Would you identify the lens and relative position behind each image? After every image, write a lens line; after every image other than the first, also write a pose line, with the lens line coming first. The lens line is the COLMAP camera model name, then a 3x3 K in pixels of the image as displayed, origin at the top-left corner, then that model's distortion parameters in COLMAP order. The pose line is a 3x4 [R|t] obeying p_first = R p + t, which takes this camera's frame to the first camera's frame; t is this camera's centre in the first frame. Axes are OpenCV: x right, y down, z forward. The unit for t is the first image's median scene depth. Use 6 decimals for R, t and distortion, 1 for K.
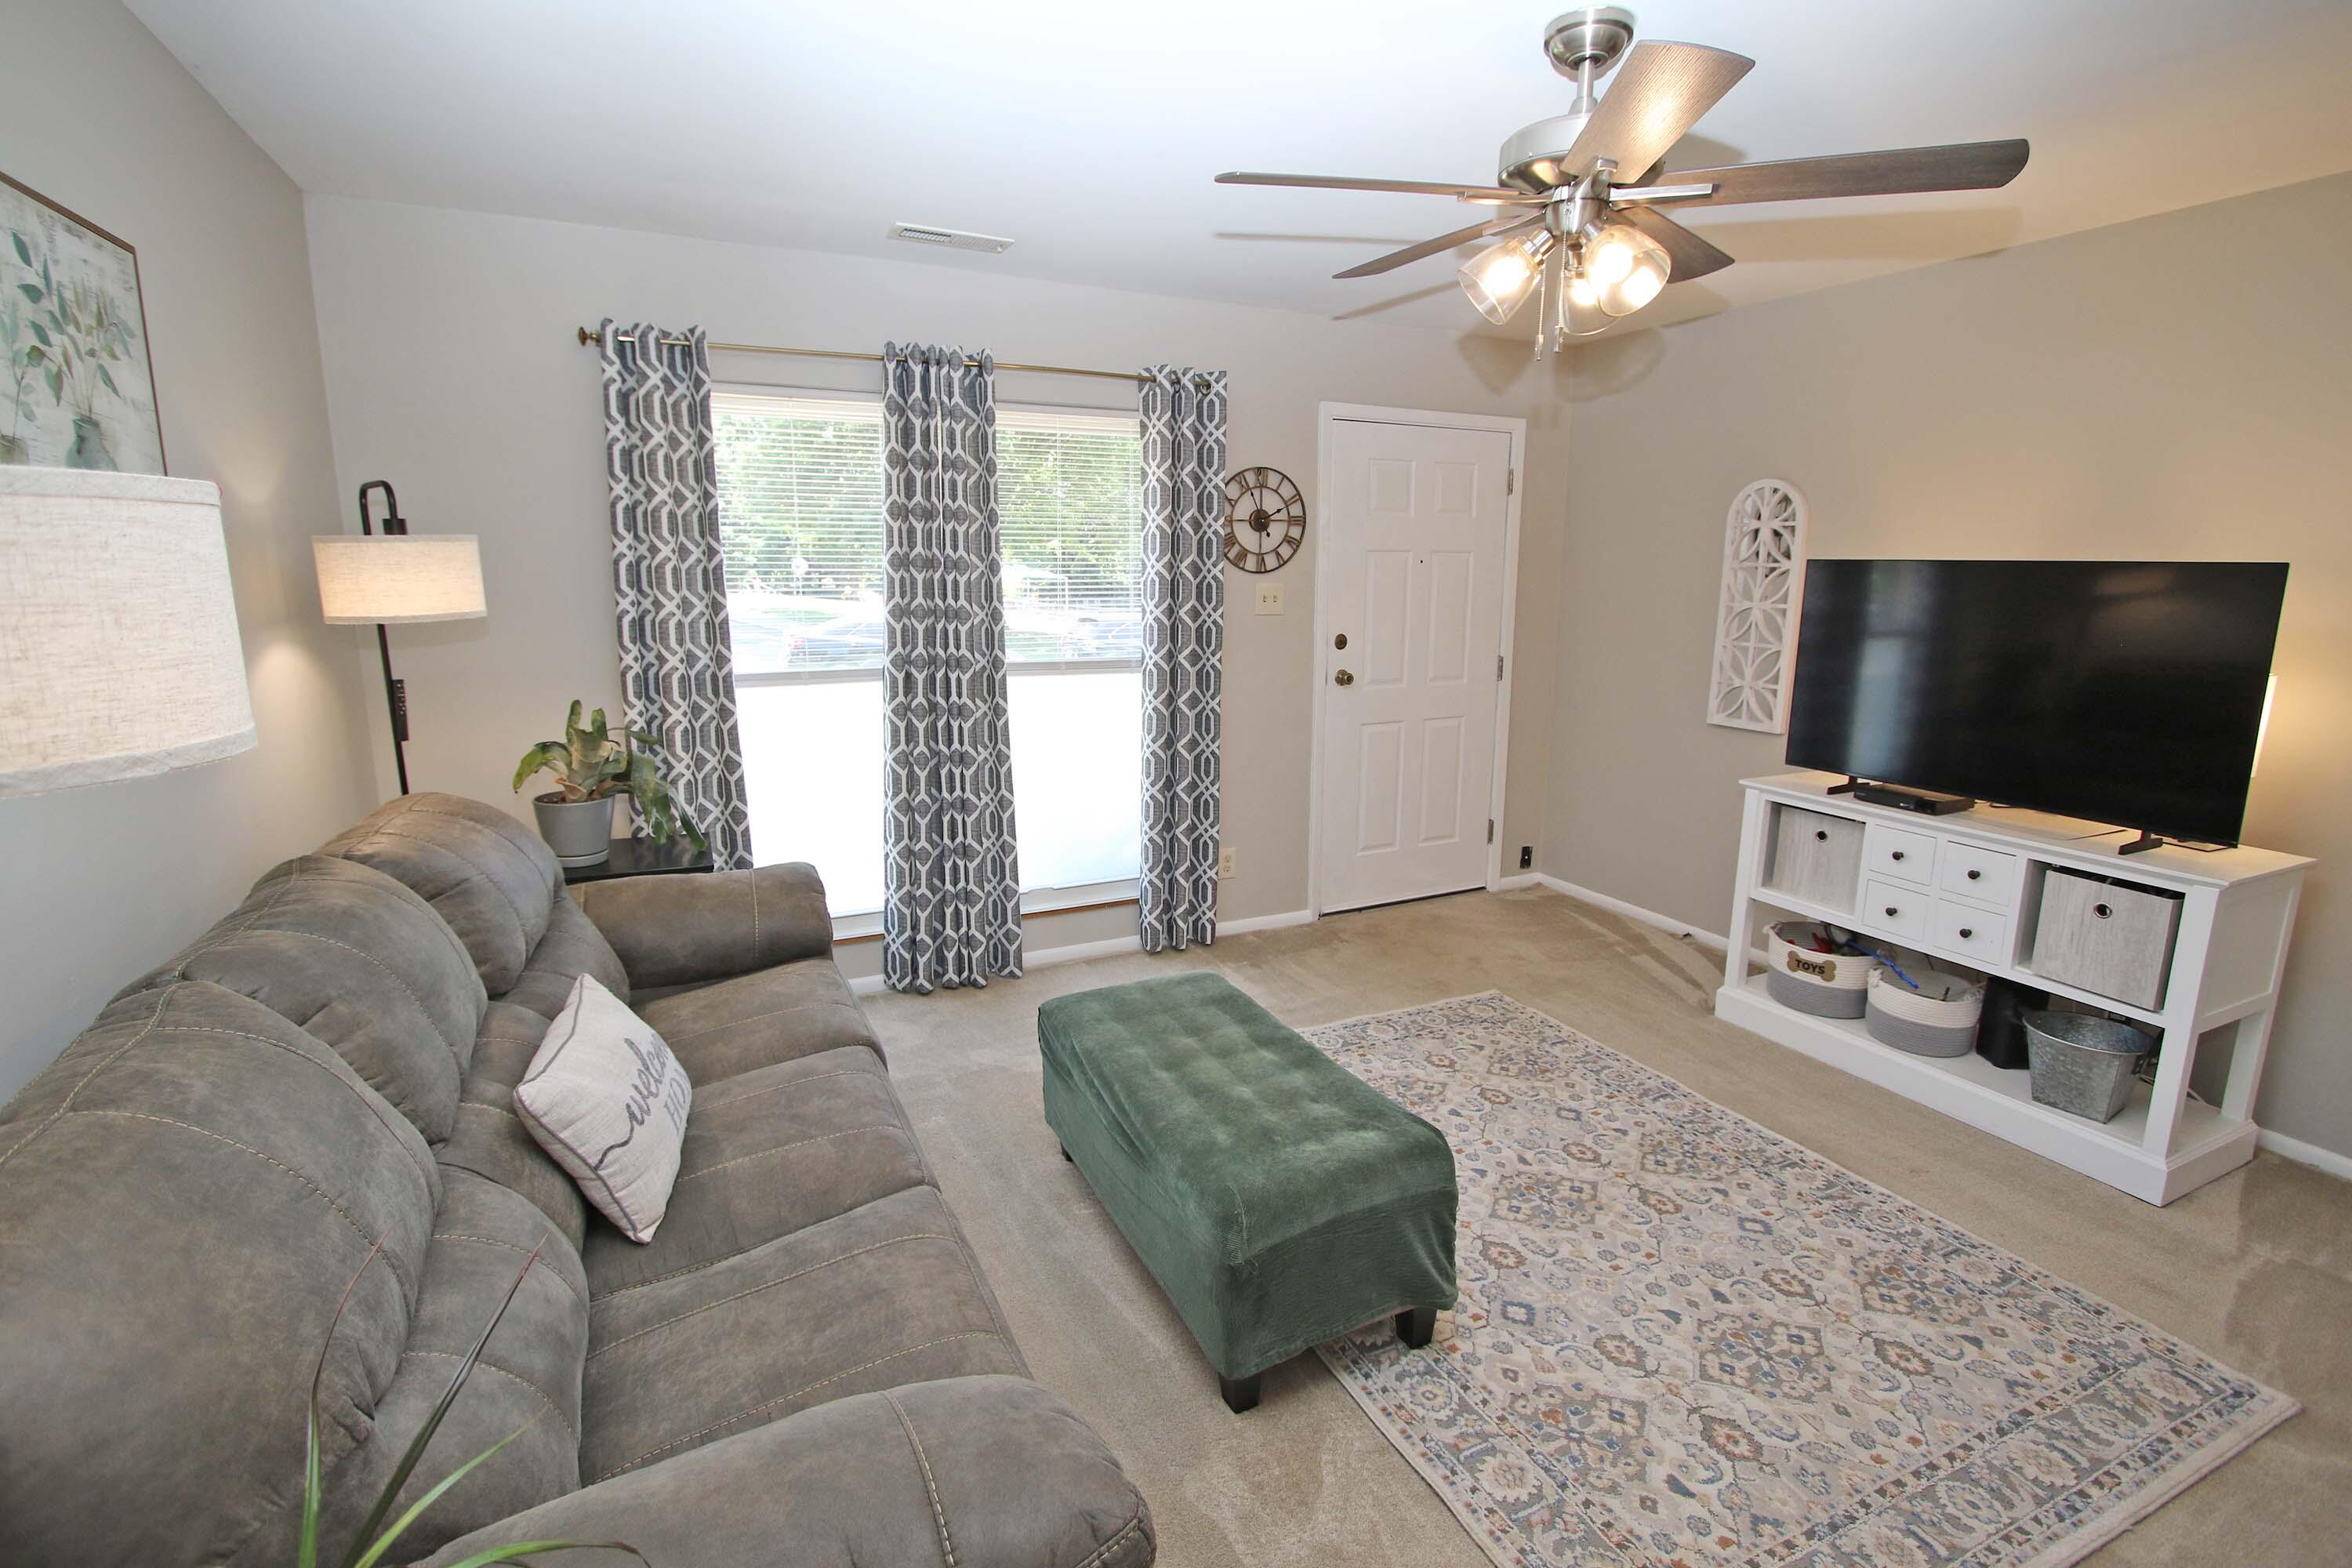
lens RADIAL K [[1101.6, 0, 1166.7], [0, 1101.6, 746.8], [0, 0, 1]] dist [-0.006361, -0.000047]
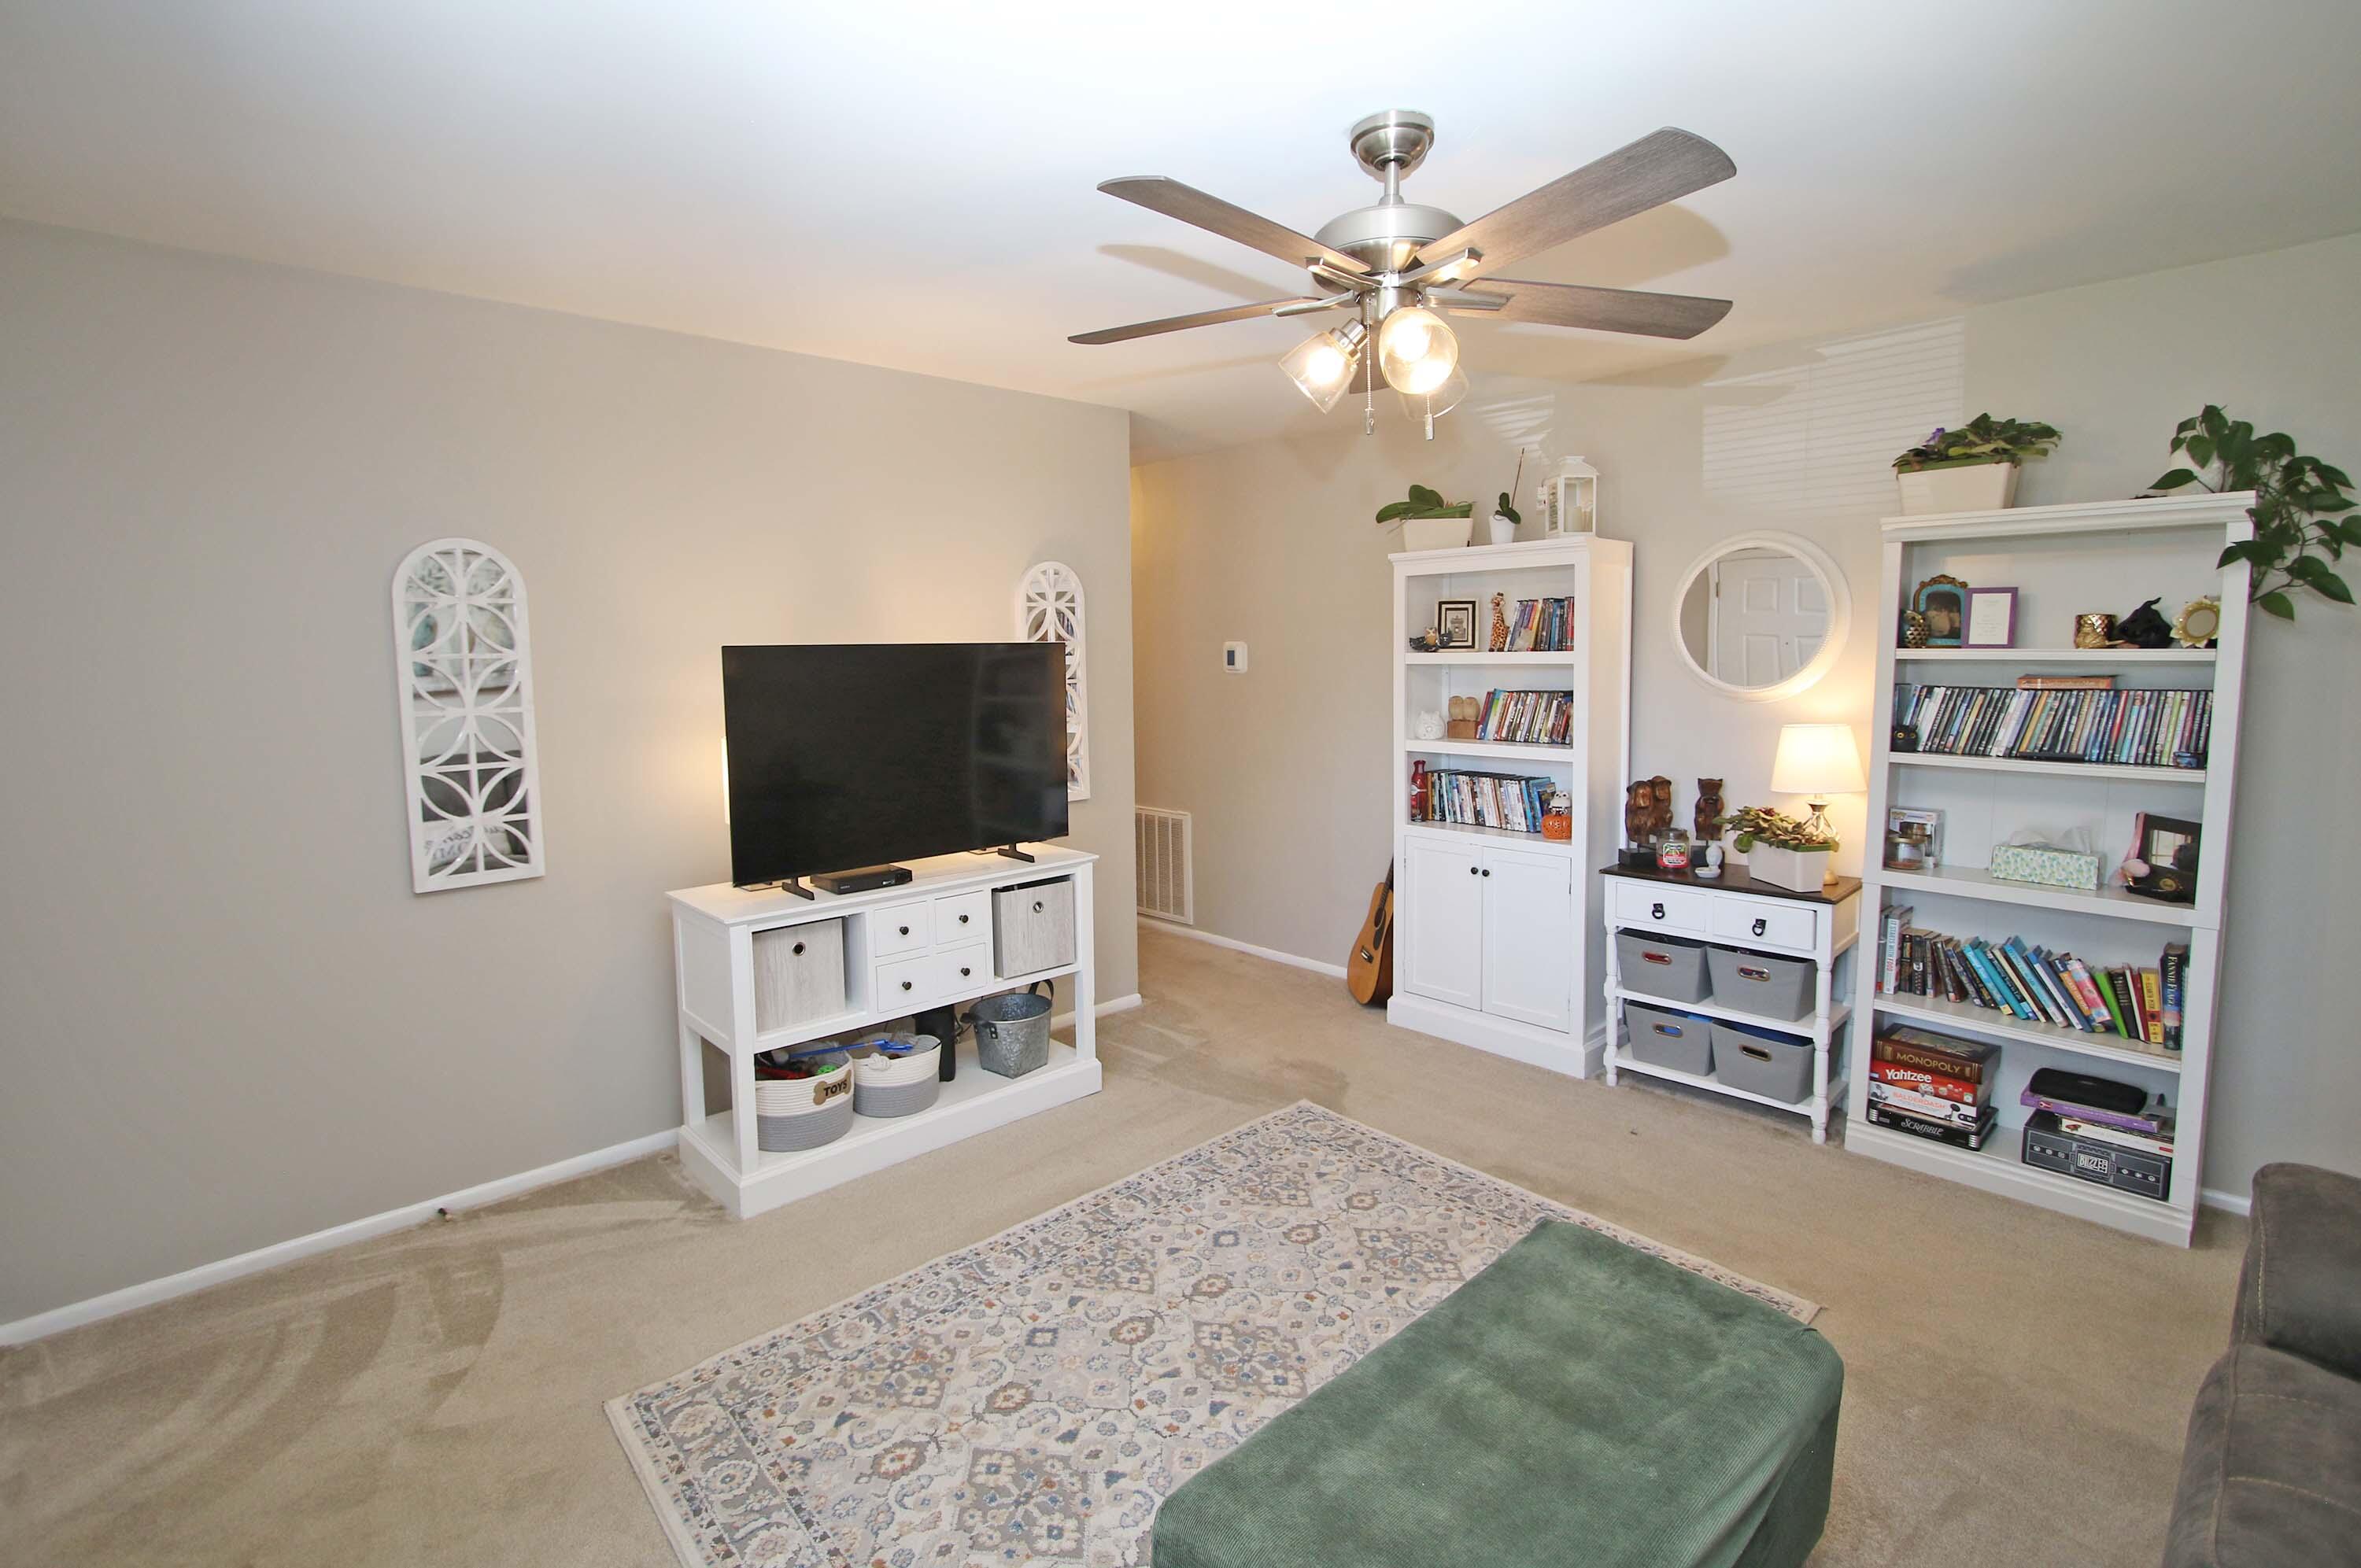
lens RADIAL K [[1083.5, 0, 1183.2], [0, 1083.5, 758.7], [0, 0, 1]] dist [-0.022478, -0.000106]
pose [[-0.301852, -0.104828, 0.947574, -0.281894], [0.171502, 0.971751, 0.162135, -0.142200], [-0.937802, 0.211451, -0.275347, 0.815842]]
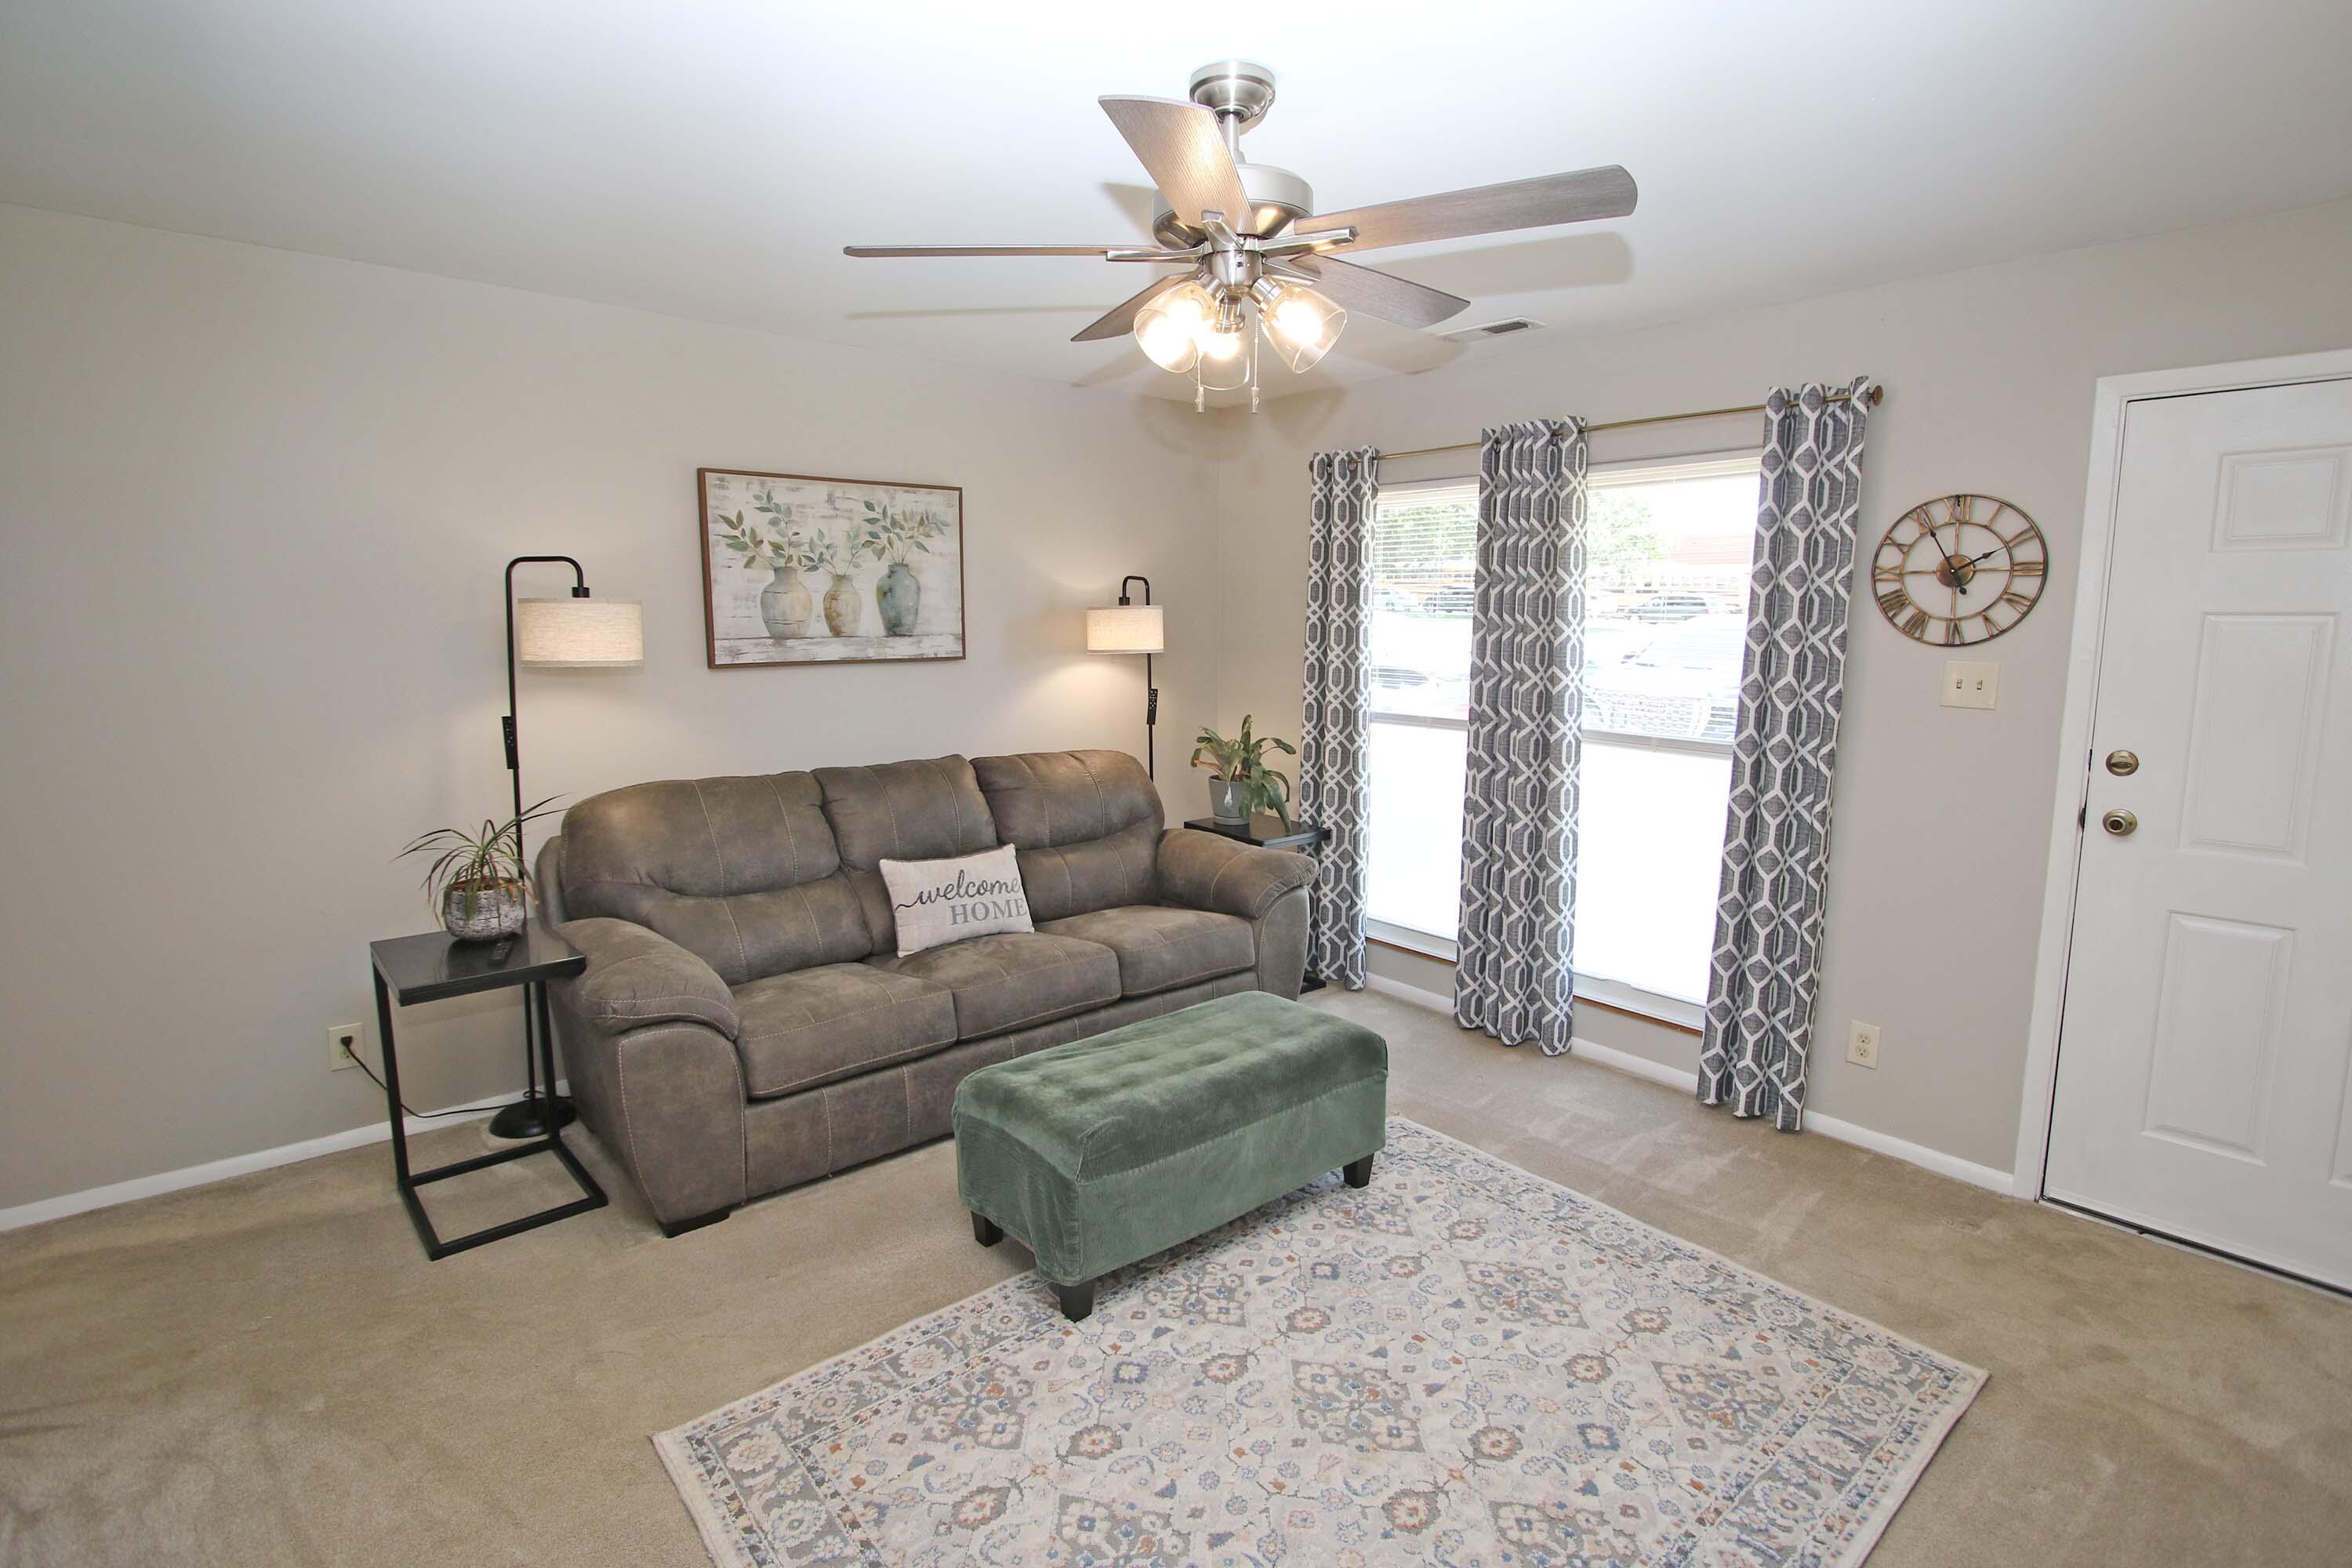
lens RADIAL K [[1117.8, 0, 1168.8], [0, 1117.8, 760.4], [0, 0, 1]] dist [-0.004770, -0.000470]
pose [[0.251413, 0.119579, -0.960465, 0.719068], [-0.170233, 0.982333, 0.077741, -0.065786], [0.952792, 0.143957, 0.267328, 0.400003]]
